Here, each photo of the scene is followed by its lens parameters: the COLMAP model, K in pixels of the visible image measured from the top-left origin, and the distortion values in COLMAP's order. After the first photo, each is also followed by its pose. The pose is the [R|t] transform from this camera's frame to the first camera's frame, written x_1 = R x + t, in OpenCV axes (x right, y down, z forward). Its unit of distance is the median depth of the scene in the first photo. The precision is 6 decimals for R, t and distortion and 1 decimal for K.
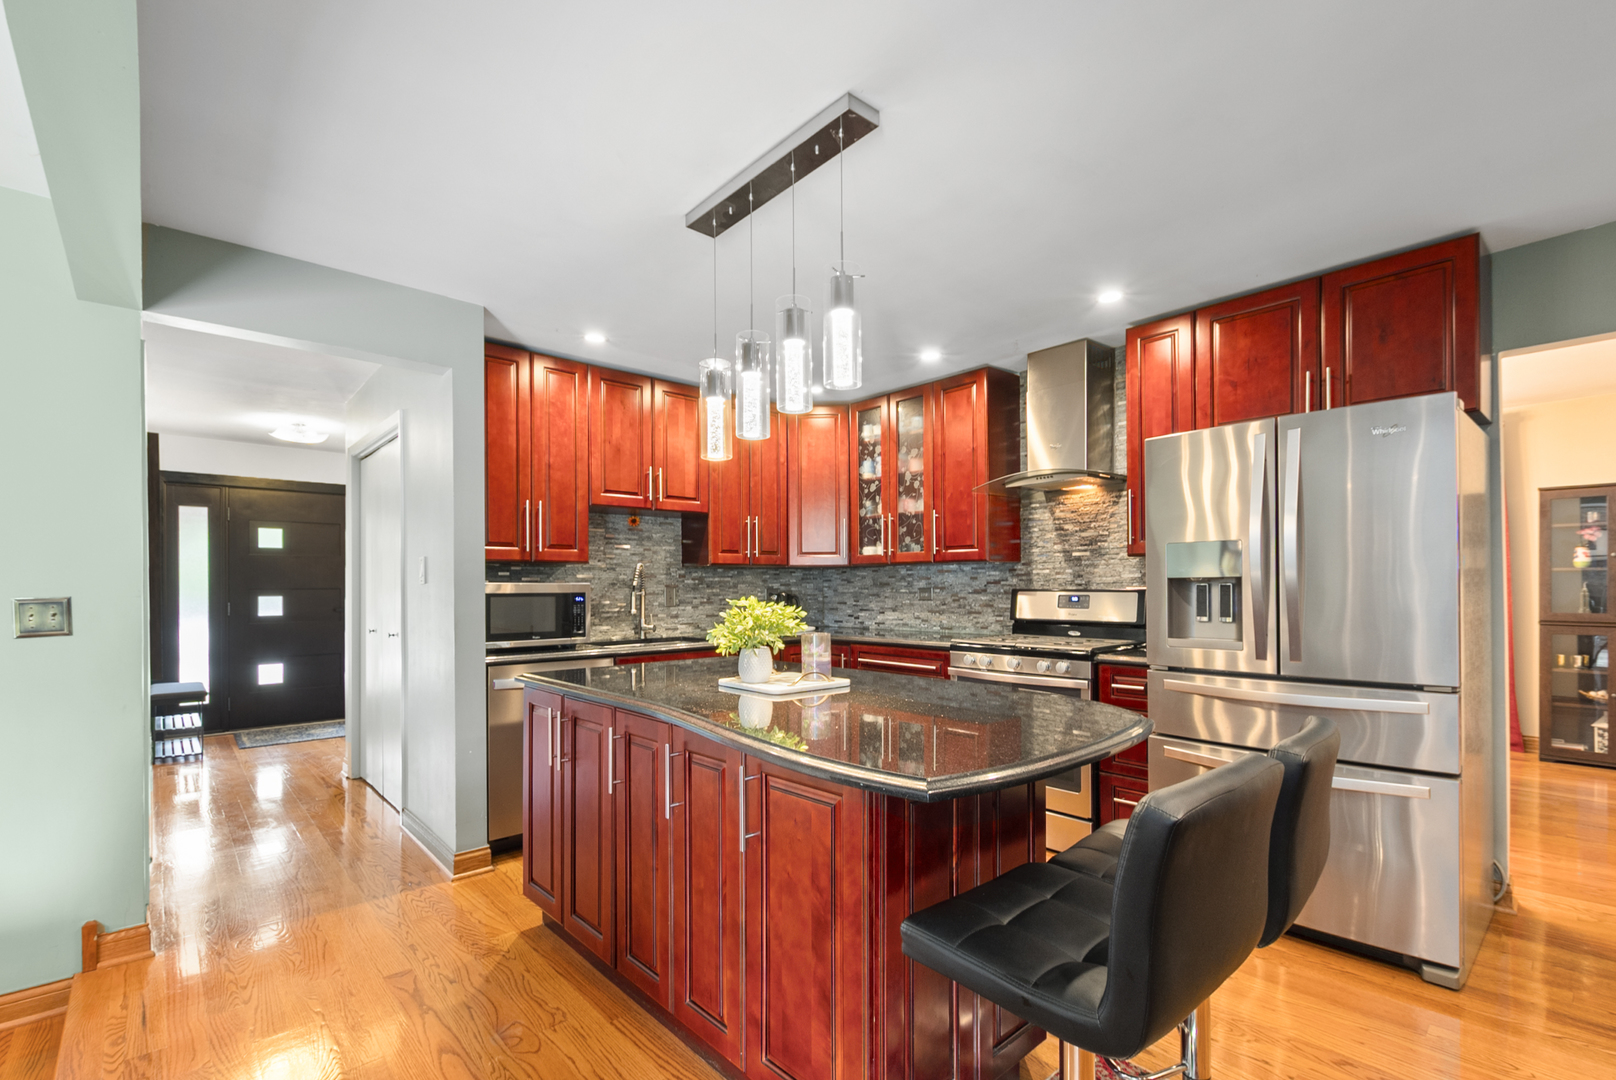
lens RADIAL K [[729.6, 0, 813.9], [0, 729.6, 575.4], [0, 0, 1]] dist [0.000483, -0.000140]
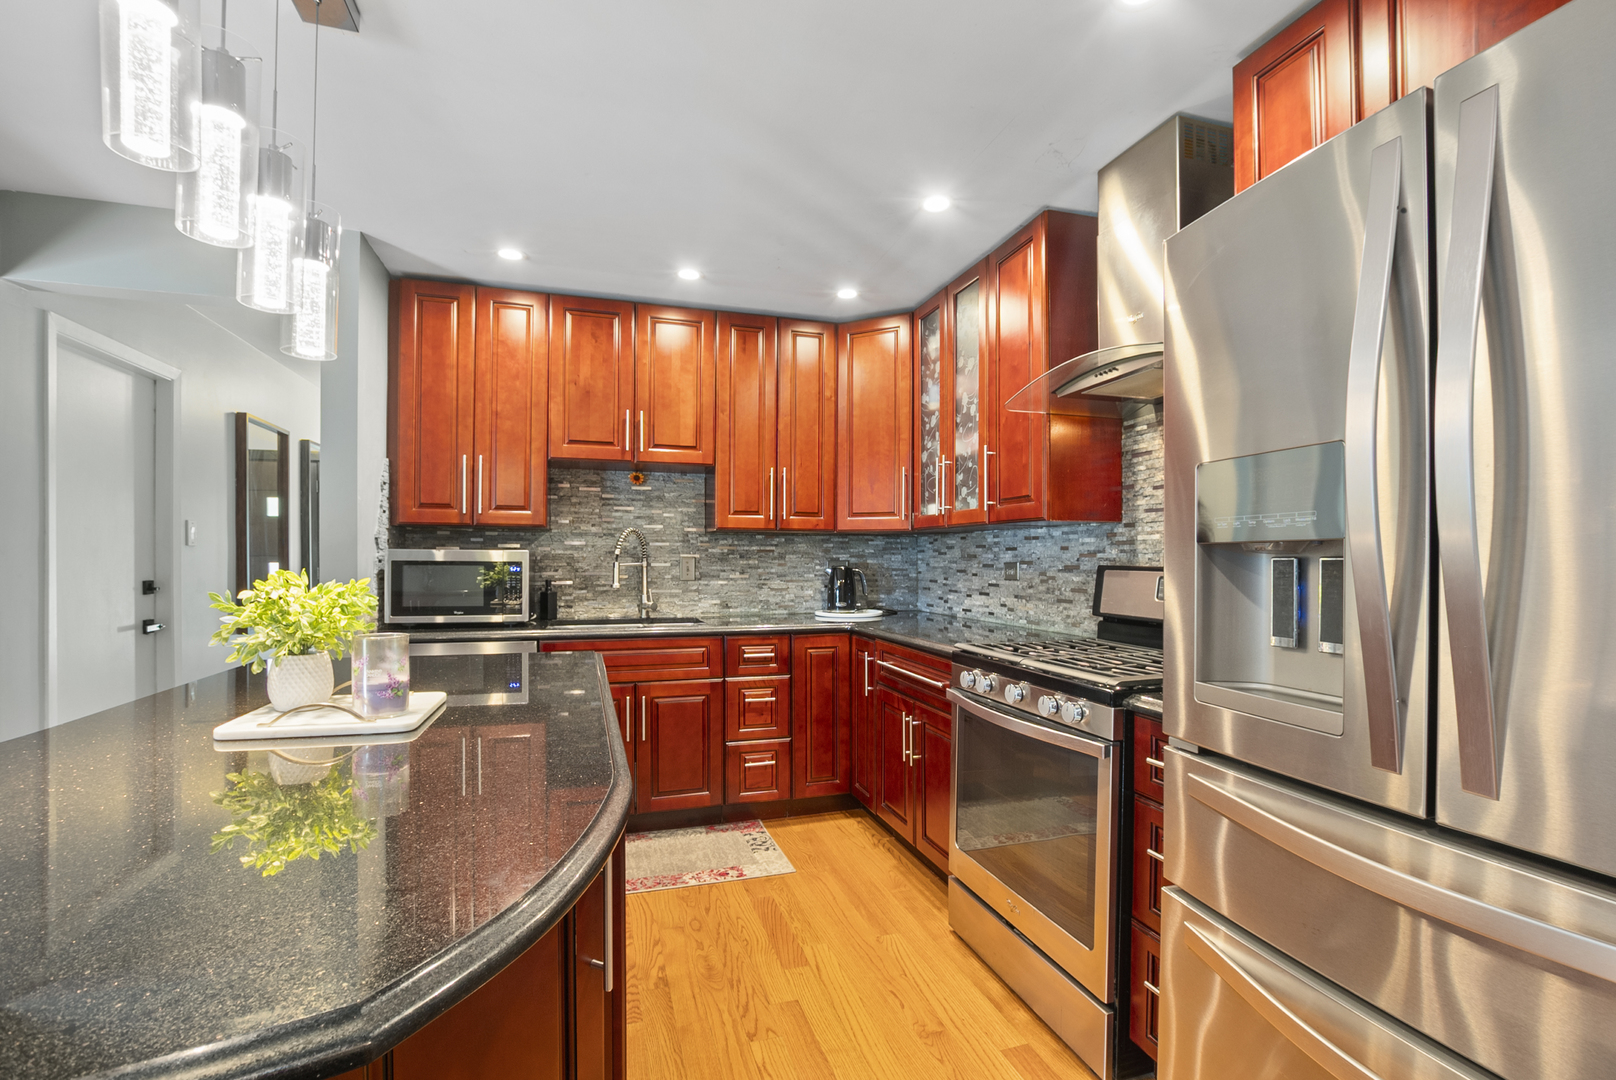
lens RADIAL K [[735.5, 0, 803.3], [0, 735.5, 549.6], [0, 0, 1]] dist [-0.003119, -0.000216]
pose [[0.908744, 0.006559, -0.417303, 0.290306], [-0.005266, 0.999977, 0.004250, 0.003612], [0.417321, -0.001665, 0.908757, 0.316209]]
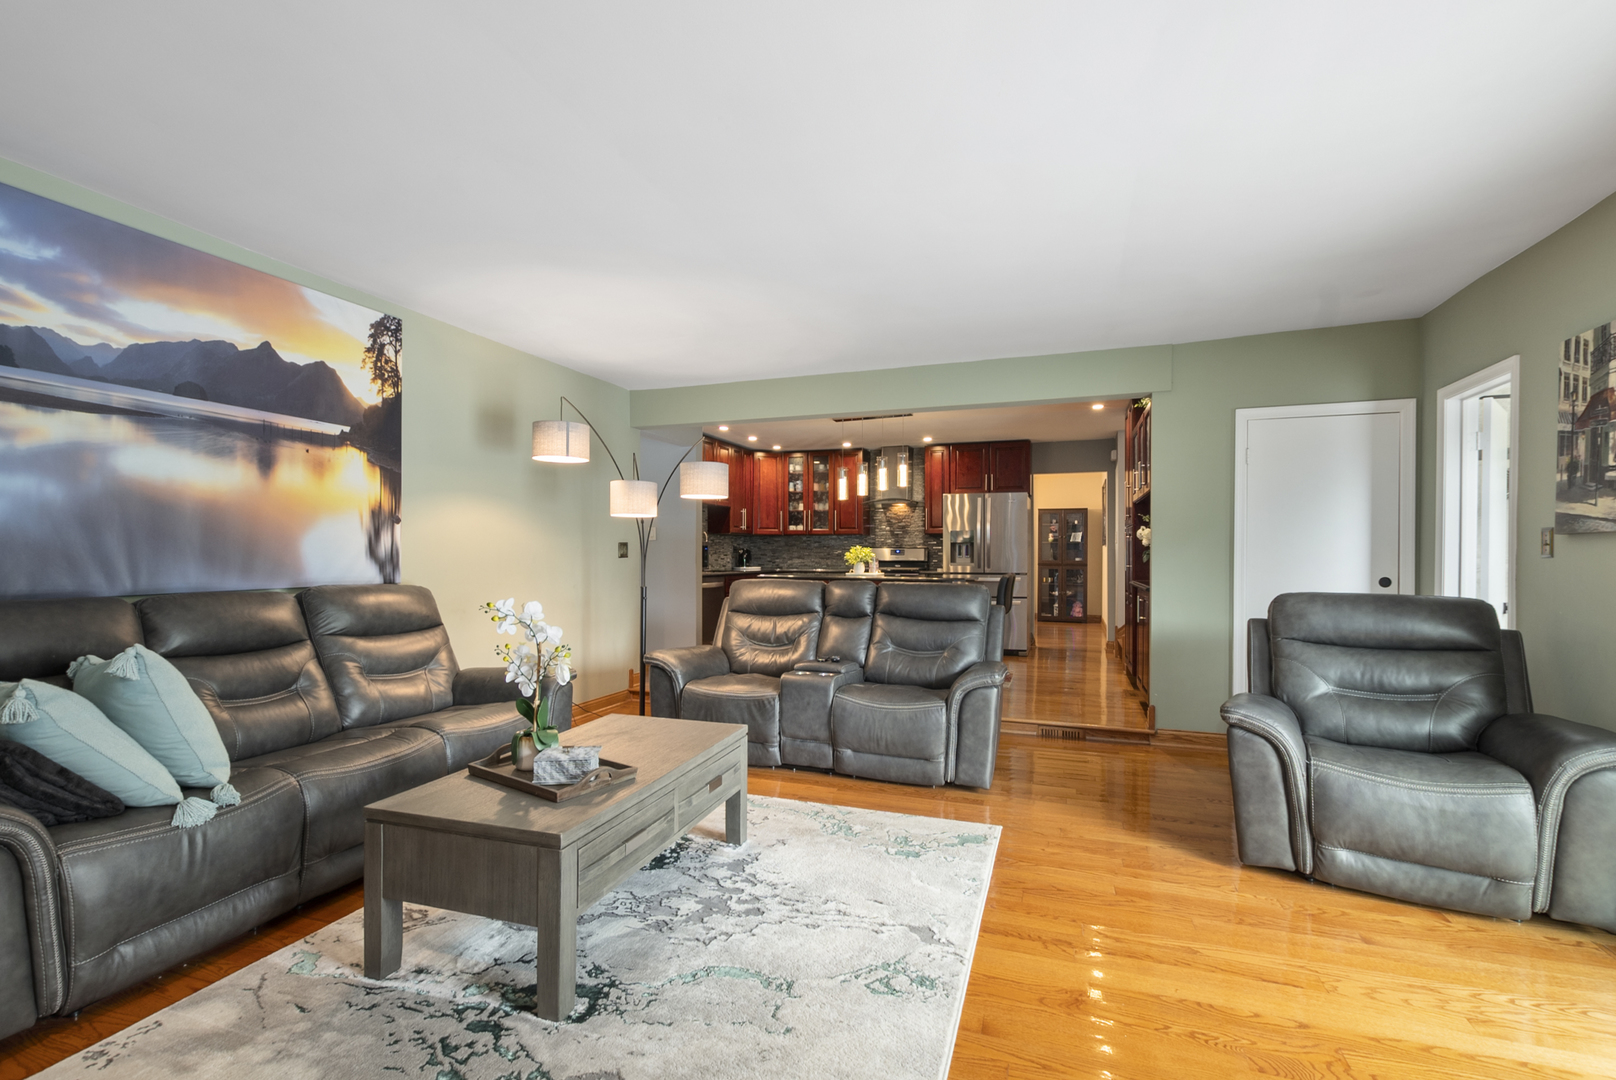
lens RADIAL K [[724.3, 0, 812.0], [0, 724.3, 547.6], [0, 0, 1]] dist [0.037556, -0.000038]
pose [[0.879309, 0.013006, 0.476074, -0.908694], [-0.015503, 0.999879, 0.001318, 0.018988], [-0.475999, -0.008539, 0.879404, -0.851189]]
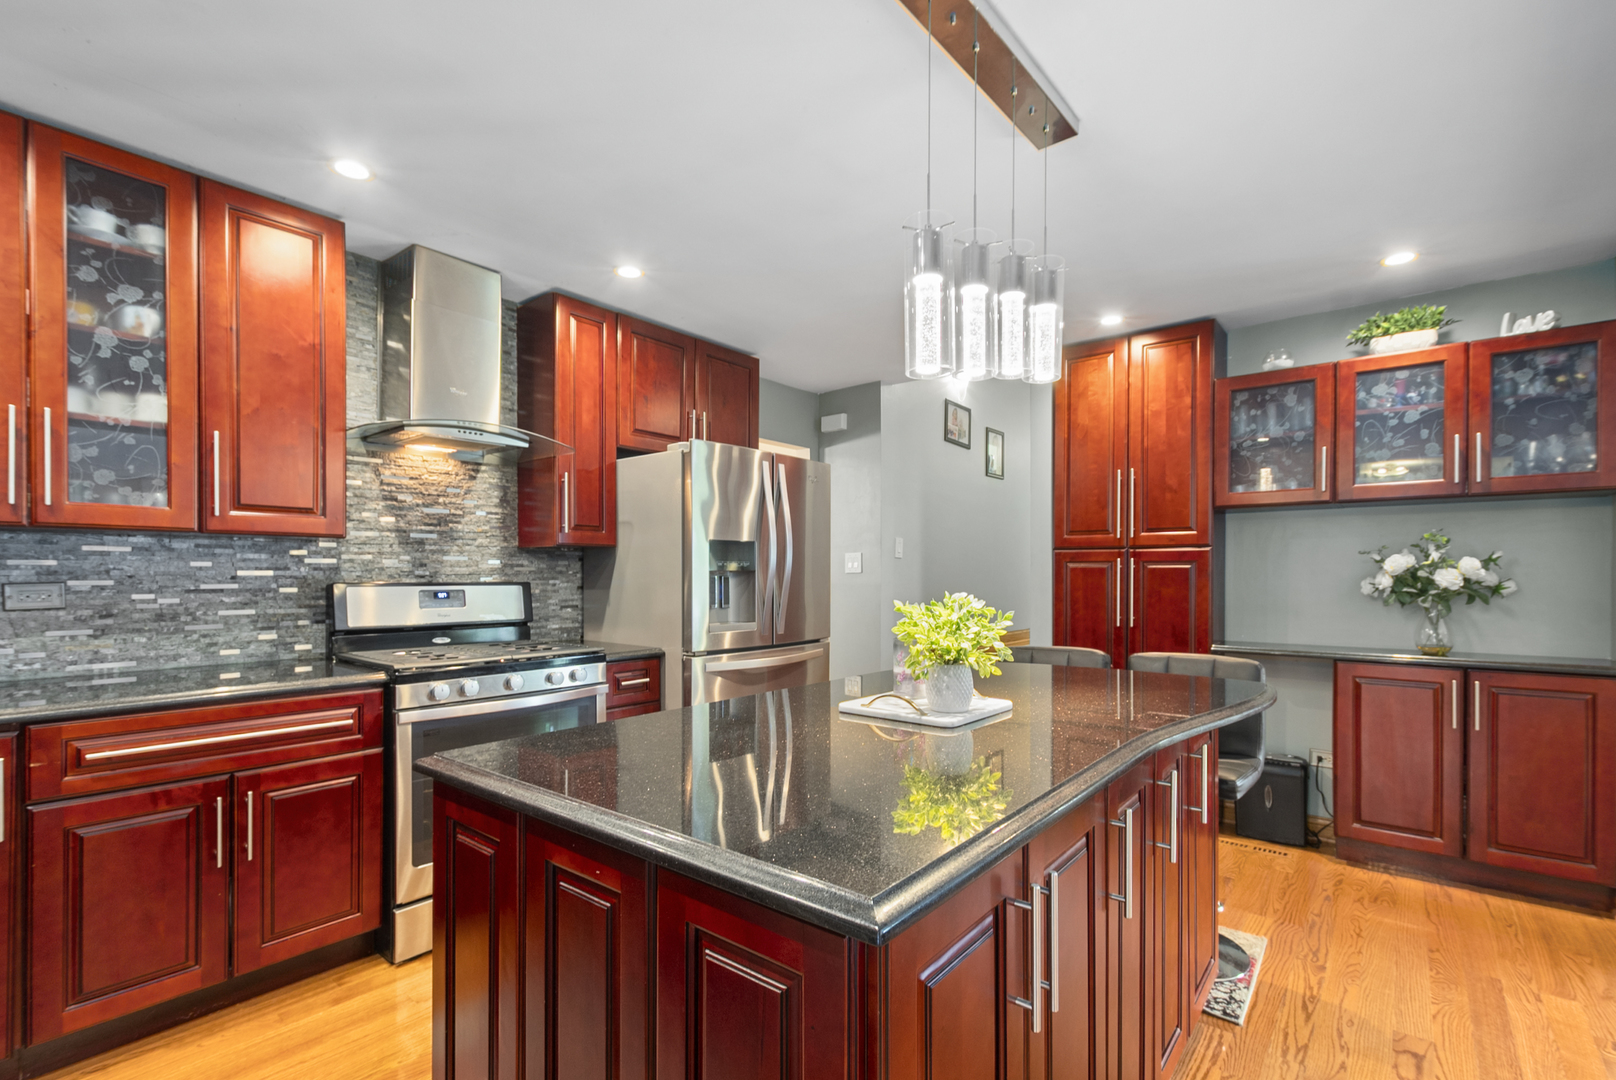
lens RADIAL K [[729.6, 0, 813.9], [0, 729.6, 575.4], [0, 0, 1]] dist [0.000483, -0.000140]
pose [[-0.146988, 0.009457, 0.989093, -0.400840], [-0.009067, 0.999899, -0.010908, 0.014655], [-0.989097, -0.010571, -0.146888, 0.647739]]
